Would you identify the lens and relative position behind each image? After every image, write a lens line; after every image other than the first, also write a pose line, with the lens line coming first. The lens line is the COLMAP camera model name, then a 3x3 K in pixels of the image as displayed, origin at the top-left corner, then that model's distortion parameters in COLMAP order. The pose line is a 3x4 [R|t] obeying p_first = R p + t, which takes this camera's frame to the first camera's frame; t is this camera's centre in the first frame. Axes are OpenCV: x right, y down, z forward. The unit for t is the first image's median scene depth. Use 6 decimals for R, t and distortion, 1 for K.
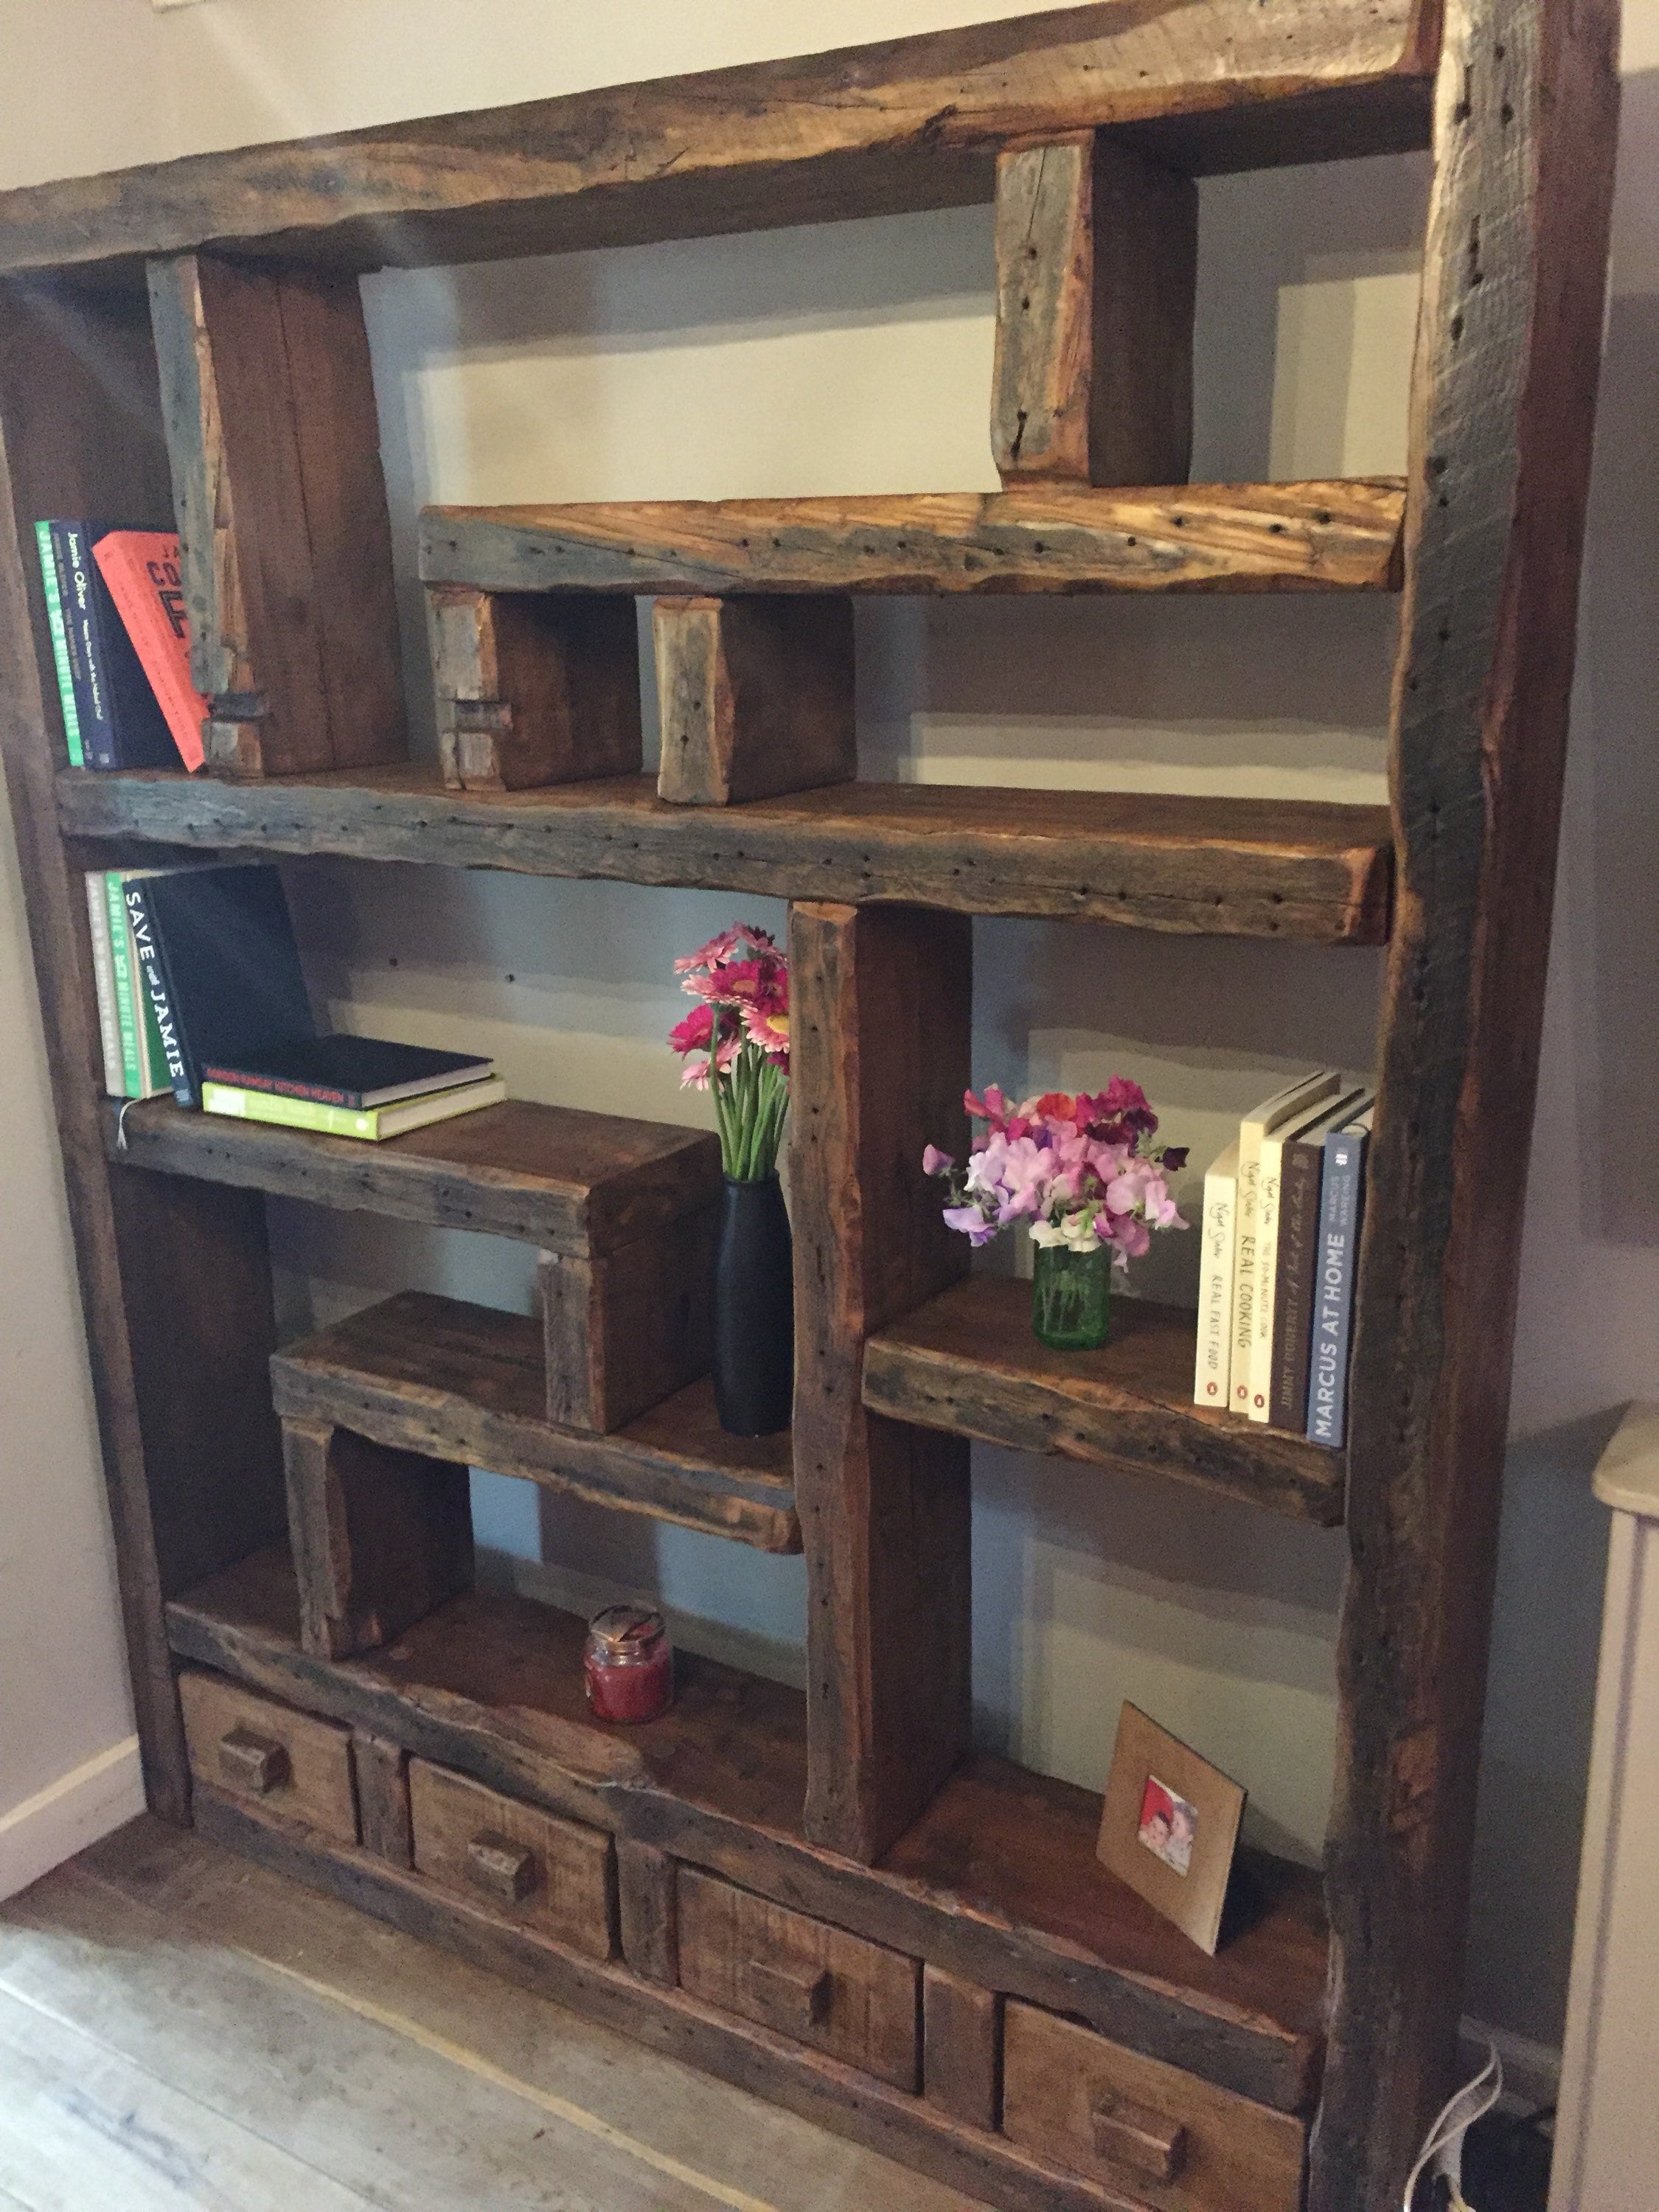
lens RADIAL K [[1881.5, 0, 845.2], [0, 1881.5, 1095.2], [0, 0, 1]] dist [0.082374, -0.112273]
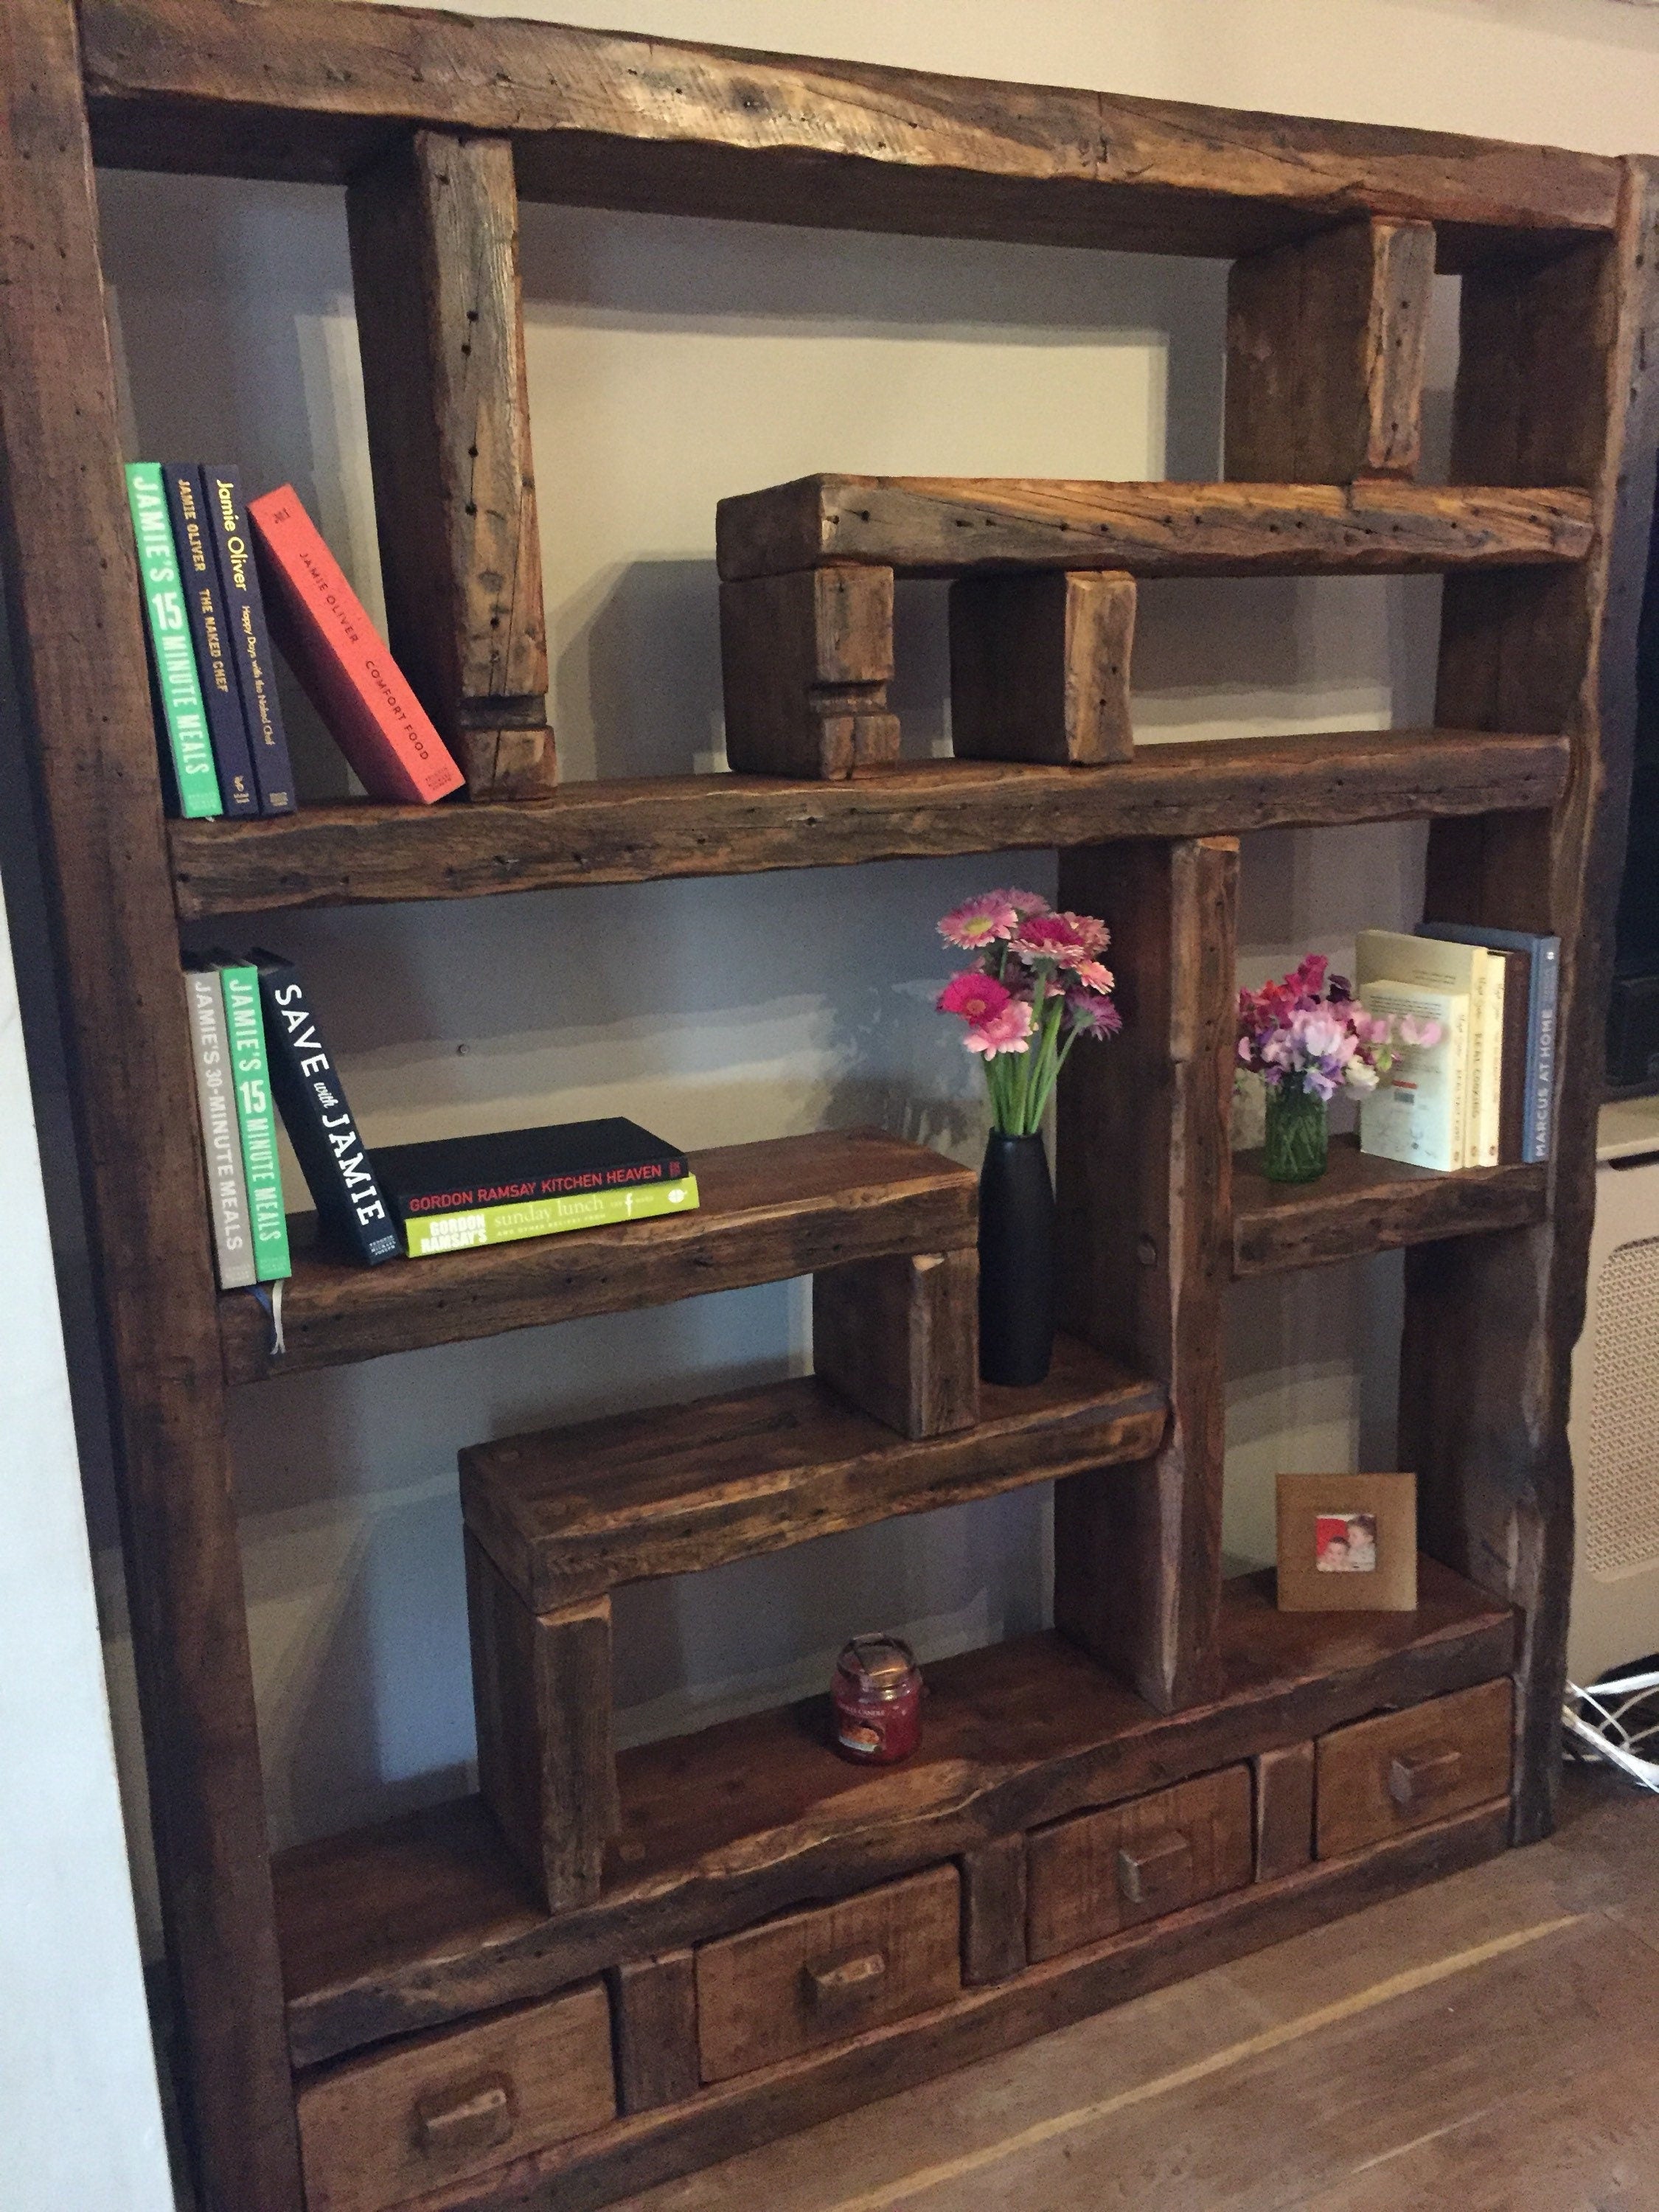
lens RADIAL K [[1881.5, 0, 828.4], [0, 1881.5, 1097.5], [0, 0, 1]] dist [0.082374, -0.112273]
pose [[0.542589, -0.193378, 0.817437, -0.983392], [0.242288, 0.967810, 0.068128, -0.074297], [-0.804297, 0.161089, 0.571976, 0.494553]]
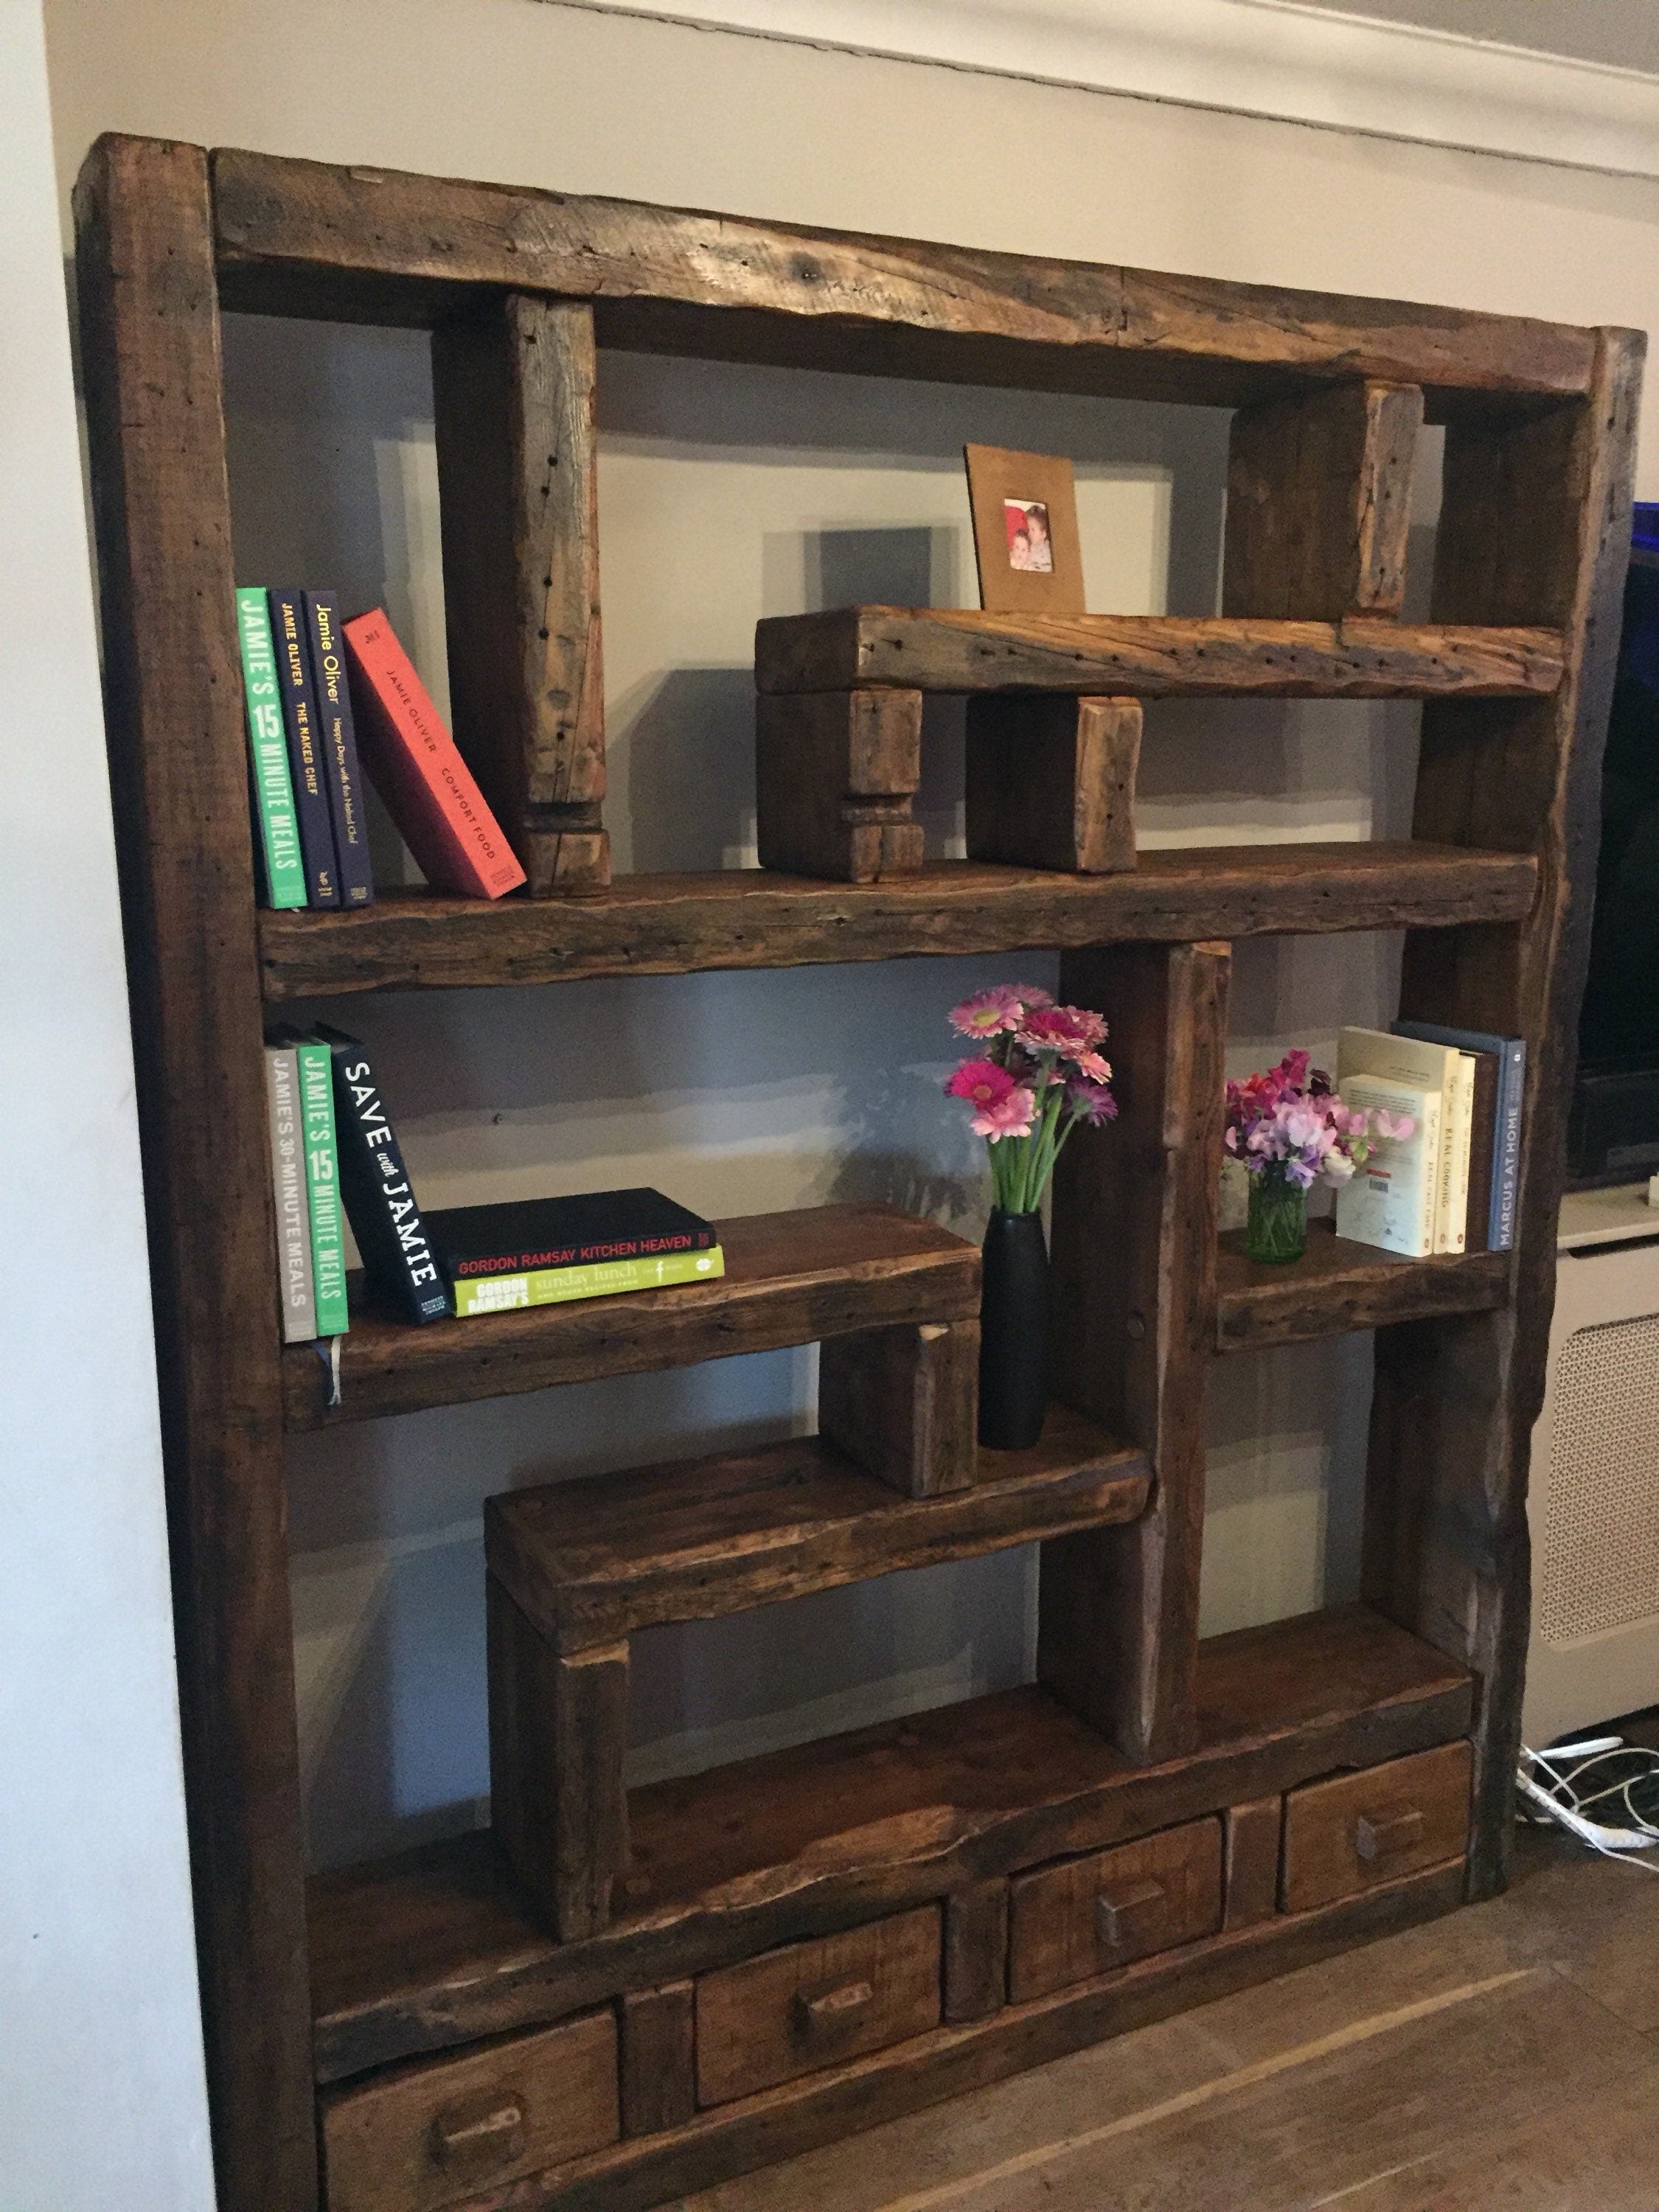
lens RADIAL K [[1881.5, 0, 826.8], [0, 1881.5, 1096.2], [0, 0, 1]] dist [0.082374, -0.112273]
pose [[0.533841, -0.155515, 0.831161, -1.052410], [0.214205, 0.975752, 0.044988, -0.099742], [-0.818004, 0.154022, 0.554209, 0.475607]]
